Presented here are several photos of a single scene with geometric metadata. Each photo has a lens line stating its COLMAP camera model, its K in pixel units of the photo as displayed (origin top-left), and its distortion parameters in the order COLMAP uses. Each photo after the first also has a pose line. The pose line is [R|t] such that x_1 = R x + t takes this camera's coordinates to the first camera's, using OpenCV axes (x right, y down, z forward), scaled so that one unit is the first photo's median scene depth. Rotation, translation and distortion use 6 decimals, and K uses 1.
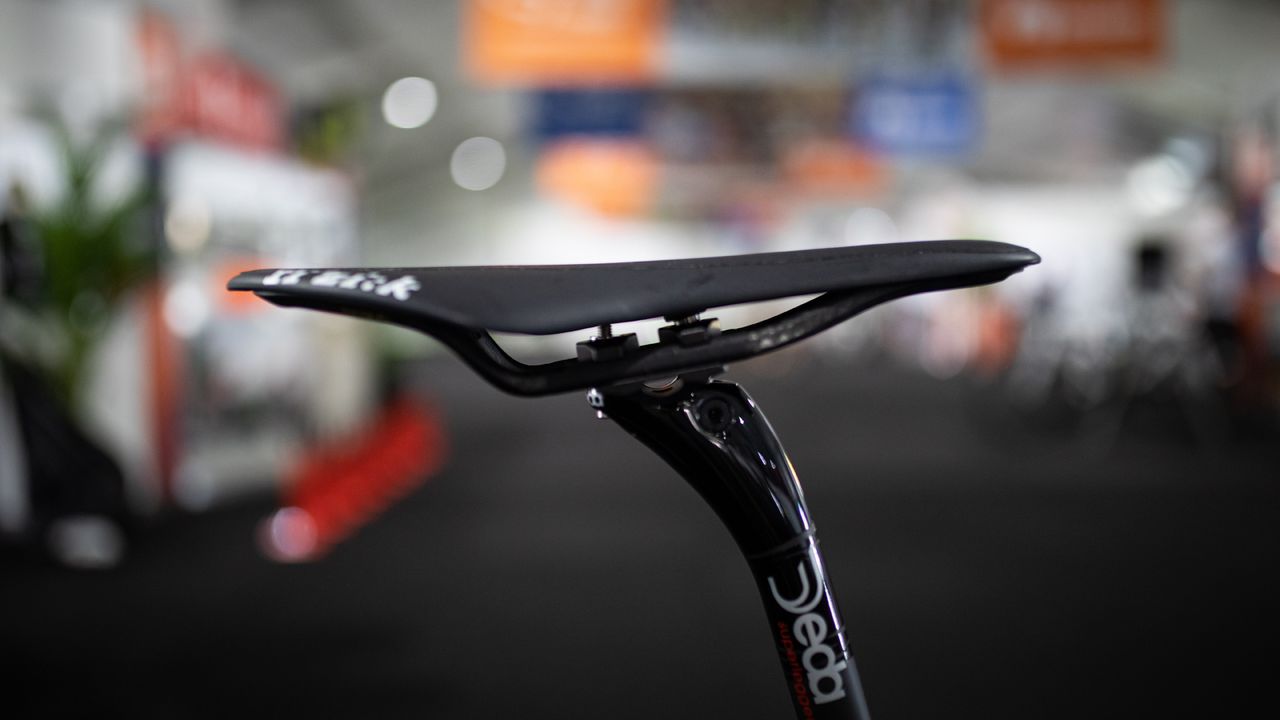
lens RADIAL K [[1267.9, 0, 634.5], [0, 1267.9, 361.4], [0, 0, 1]] dist [-0.056244, 0.000000]
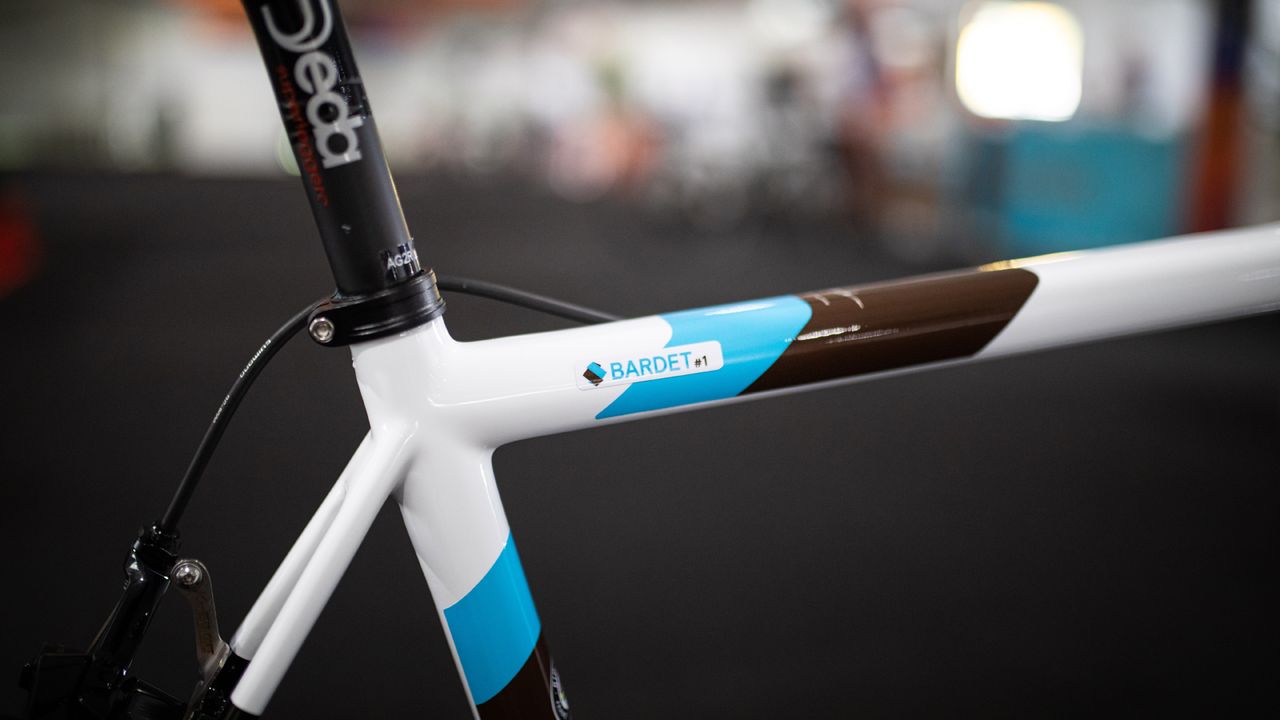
lens RADIAL K [[1267.9, 0, 637.3], [0, 1267.9, 349.7], [0, 0, 1]] dist [-0.056244, 0.000000]
pose [[0.961014, -0.021163, 0.275688, 0.109835], [-0.012541, 0.992704, 0.119921, 0.287525], [-0.276215, -0.118703, 0.953737, 0.146433]]
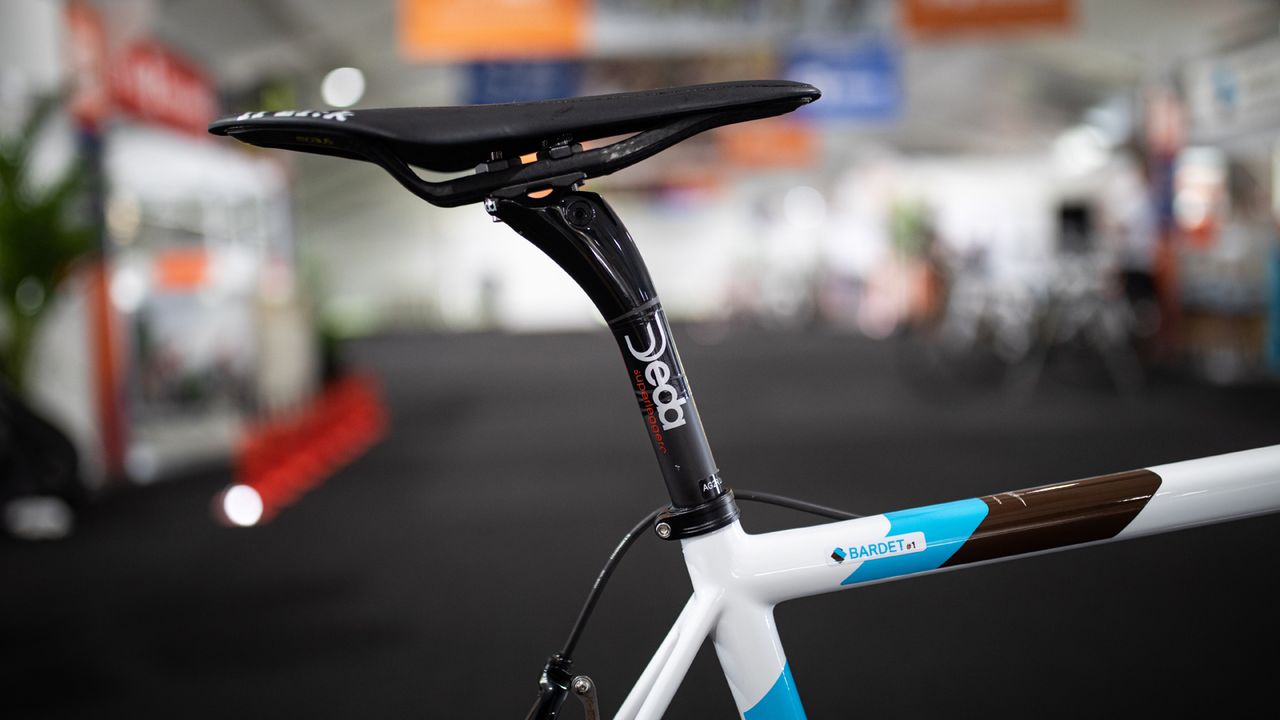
lens RADIAL K [[1267.9, 0, 640.3], [0, 1267.9, 357.5], [0, 0, 1]] dist [-0.056244, 0.000000]
pose [[0.998297, -0.033110, 0.048021, 0.056780], [0.032643, 0.999412, 0.010464, 0.179432], [-0.048339, -0.008879, 0.998792, -0.334461]]
